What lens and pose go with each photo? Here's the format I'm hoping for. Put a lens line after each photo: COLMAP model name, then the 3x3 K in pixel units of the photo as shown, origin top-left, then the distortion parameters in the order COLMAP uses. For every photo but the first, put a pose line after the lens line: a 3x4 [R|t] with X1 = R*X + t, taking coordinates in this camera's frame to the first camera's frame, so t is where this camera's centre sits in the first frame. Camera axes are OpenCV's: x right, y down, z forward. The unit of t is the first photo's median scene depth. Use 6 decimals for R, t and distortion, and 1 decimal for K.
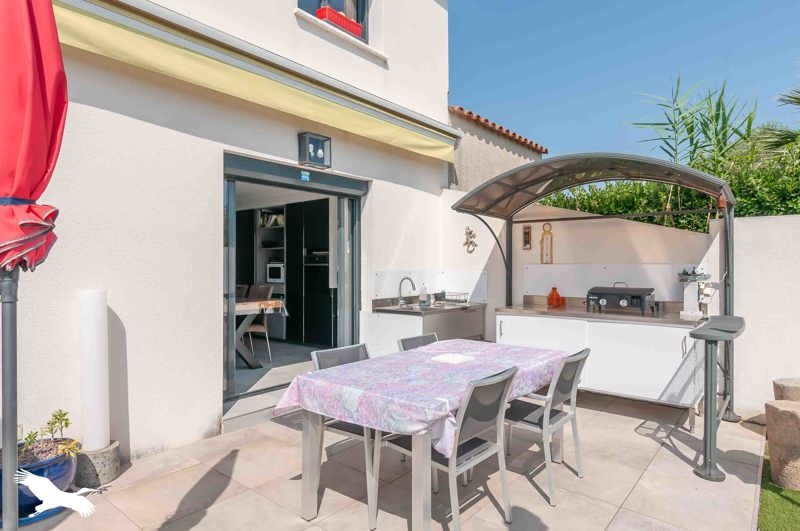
lens RADIAL K [[452.9, 0, 401.7], [0, 452.9, 266.5], [0, 0, 1]] dist [-0.022111, -0.000383]
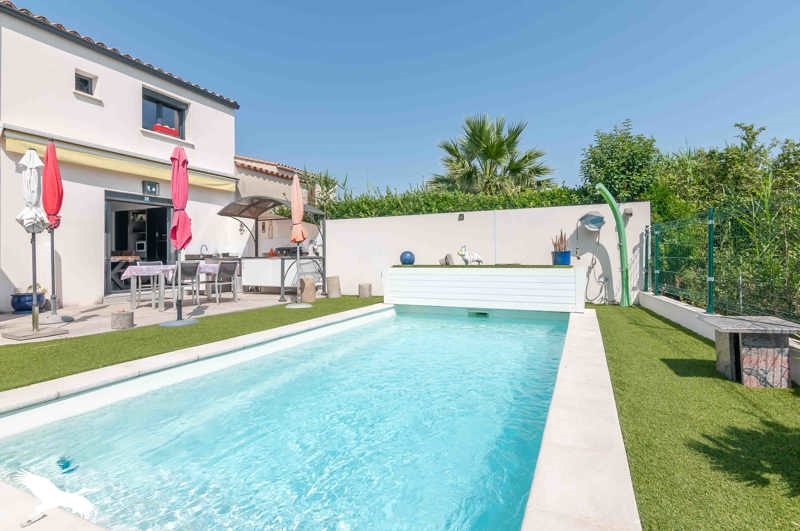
lens RADIAL K [[386.9, 0, 402.7], [0, 386.9, 243.0], [0, 0, 1]] dist [-0.001121, 0.000215]
pose [[0.965277, 0.000049, 0.261227, 0.436194], [0.009499, 0.999332, -0.035290, 0.087166], [-0.261054, 0.036546, 0.964632, -1.012237]]
